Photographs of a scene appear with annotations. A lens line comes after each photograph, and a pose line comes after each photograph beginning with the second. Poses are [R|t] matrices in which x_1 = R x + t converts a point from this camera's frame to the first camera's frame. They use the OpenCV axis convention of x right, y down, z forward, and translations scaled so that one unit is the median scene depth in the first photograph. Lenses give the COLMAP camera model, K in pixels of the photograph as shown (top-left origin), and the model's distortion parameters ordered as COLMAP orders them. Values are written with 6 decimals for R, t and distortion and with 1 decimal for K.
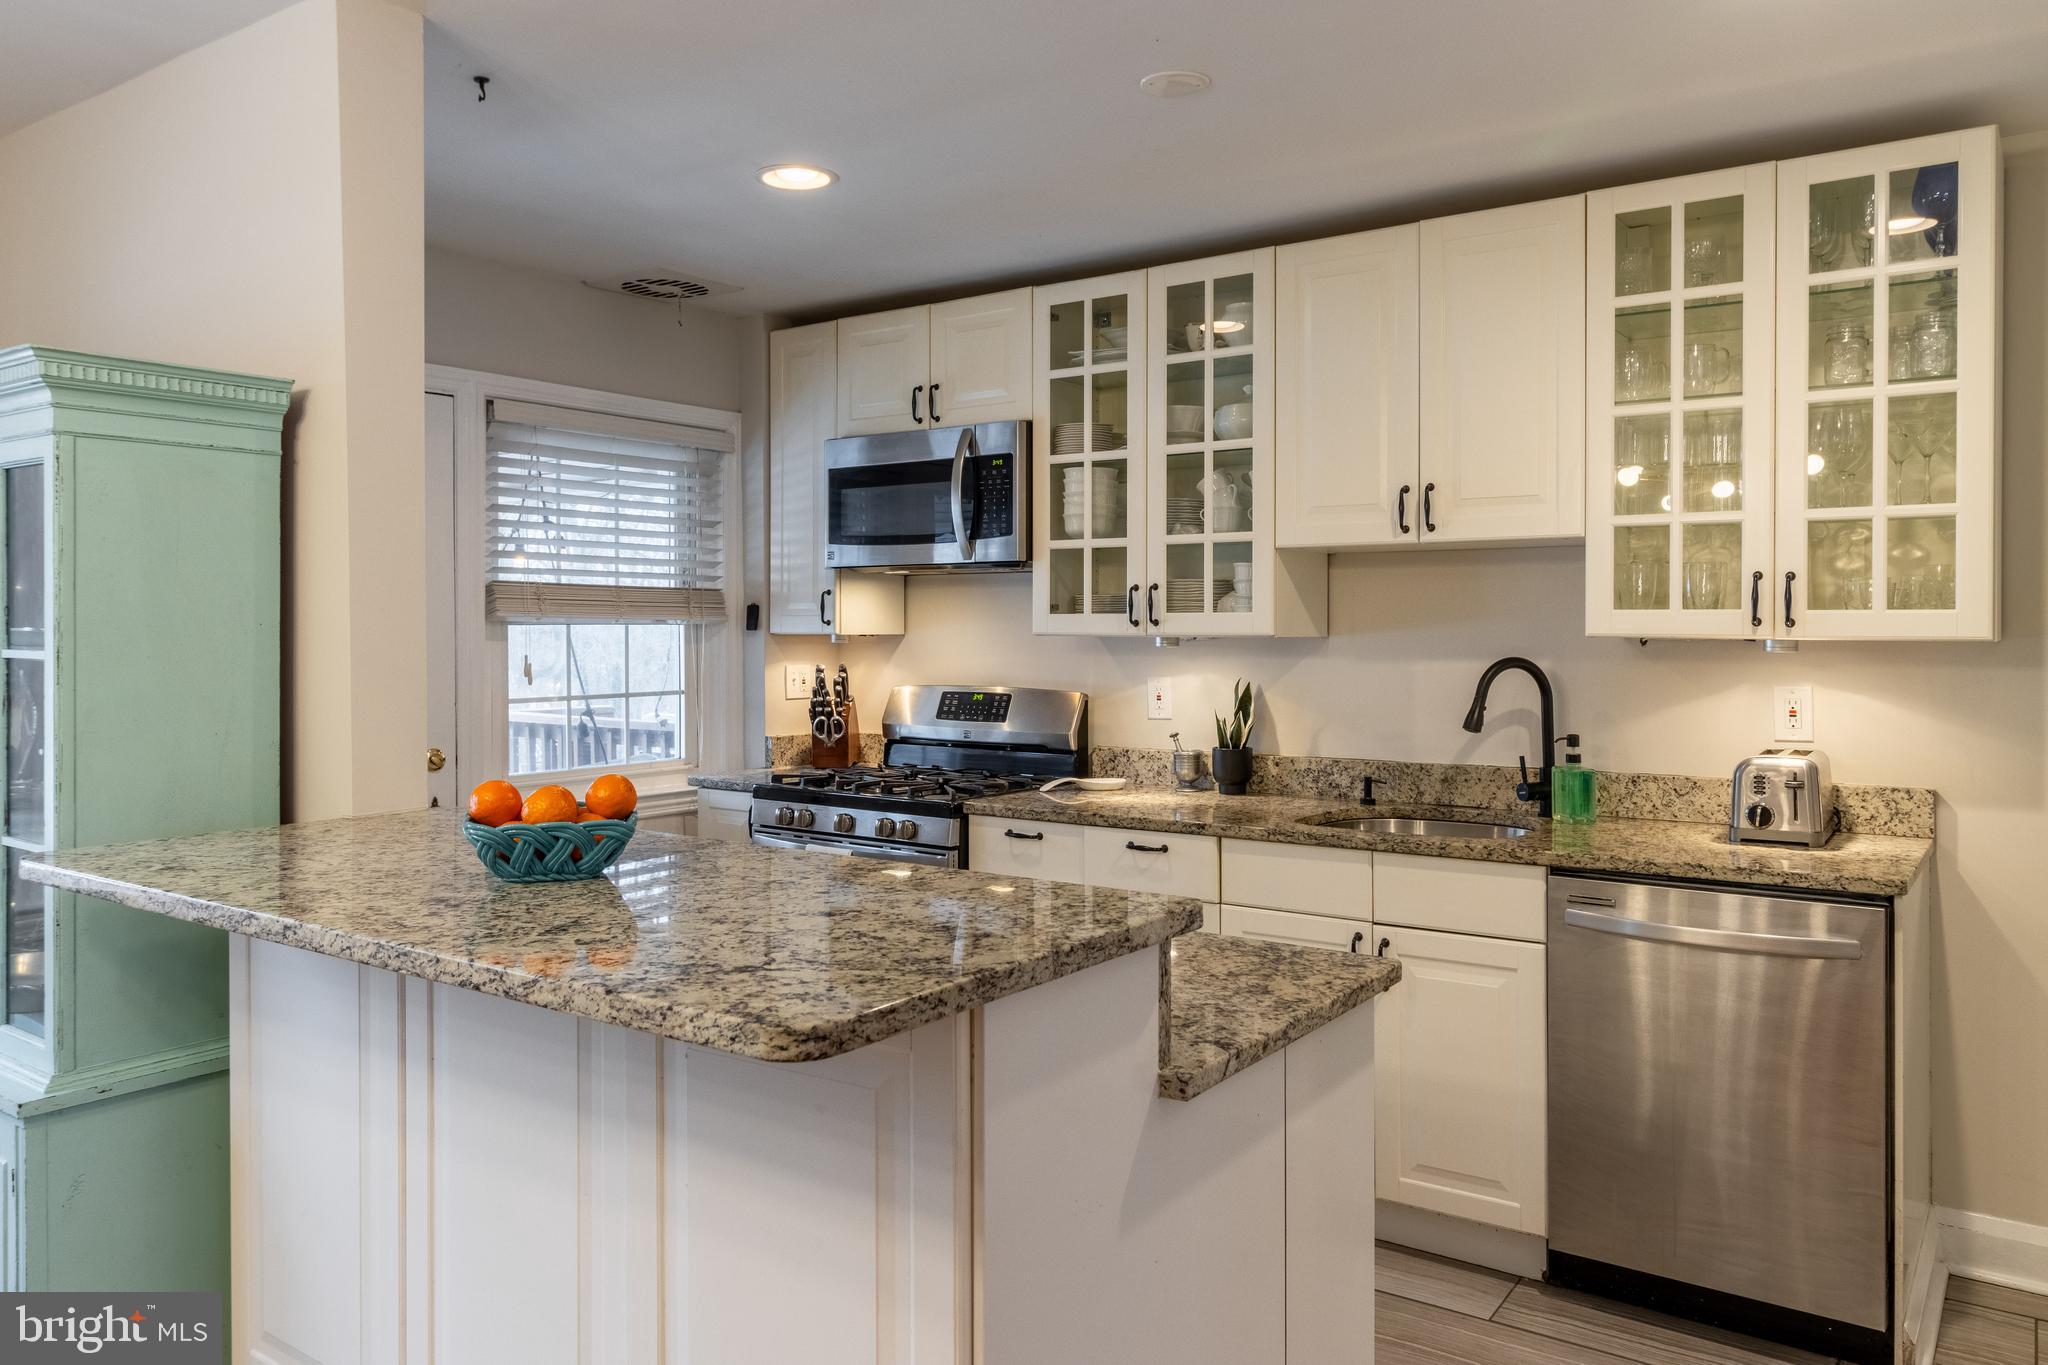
lens RADIAL K [[1449.2, 0, 1024.0], [0, 1449.2, 682.5], [0, 0, 1]] dist [0.006605, -0.003360]
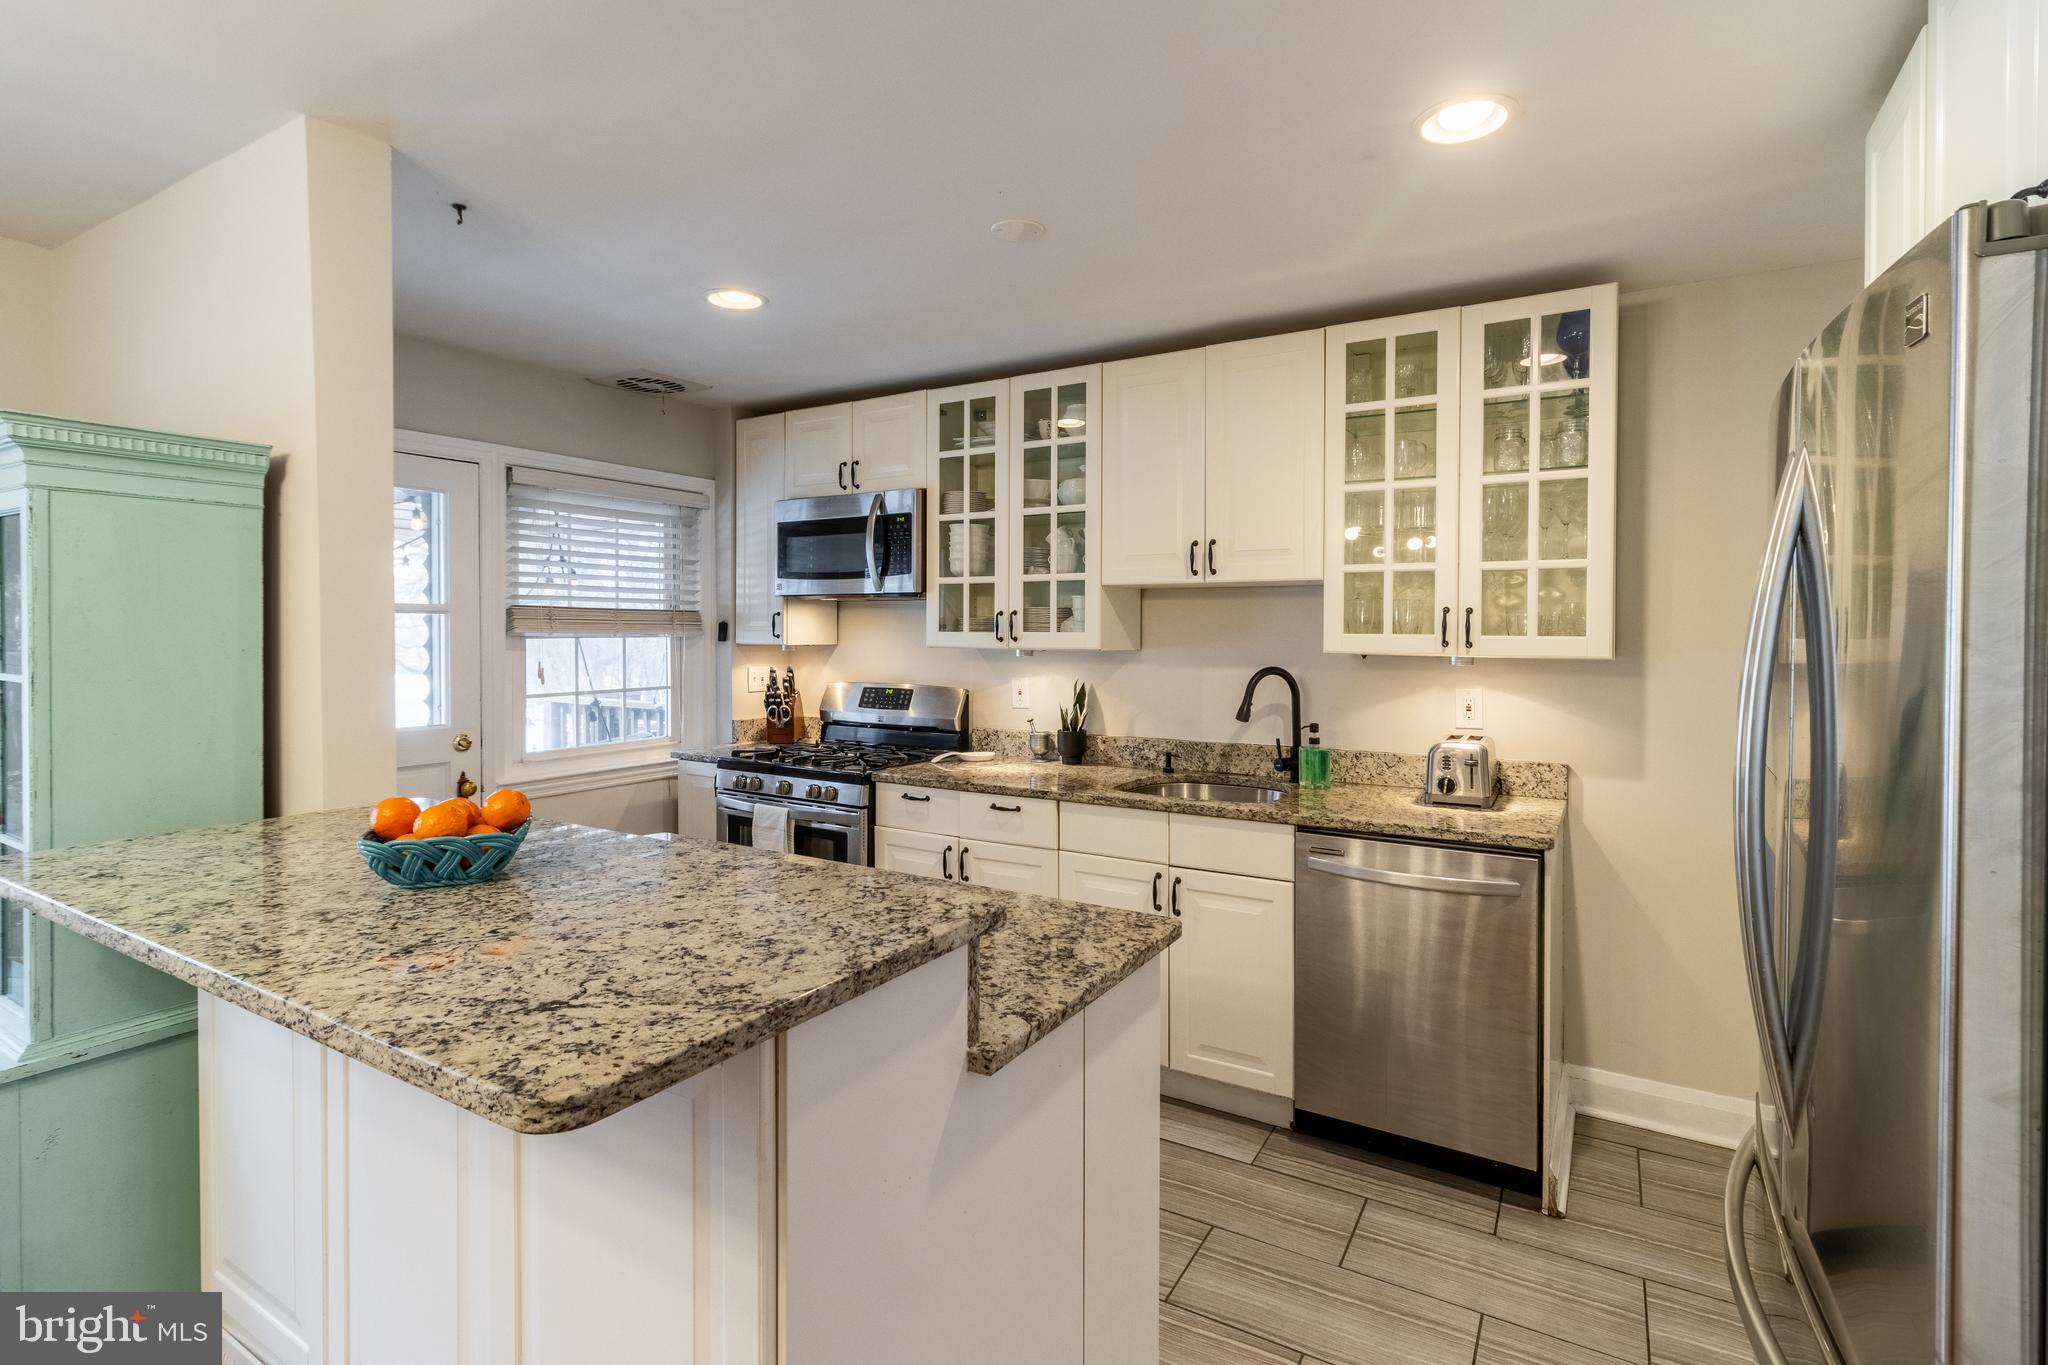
lens RADIAL K [[959.8, 0, 1030.1], [0, 959.8, 675.2], [0, 0, 1]] dist [0.003488, 0.001380]
pose [[0.997221, 0.000031, 0.074503, 0.044771], [-0.000965, 0.999921, 0.012496, -0.022288], [-0.074497, -0.012533, 0.997143, 0.120071]]
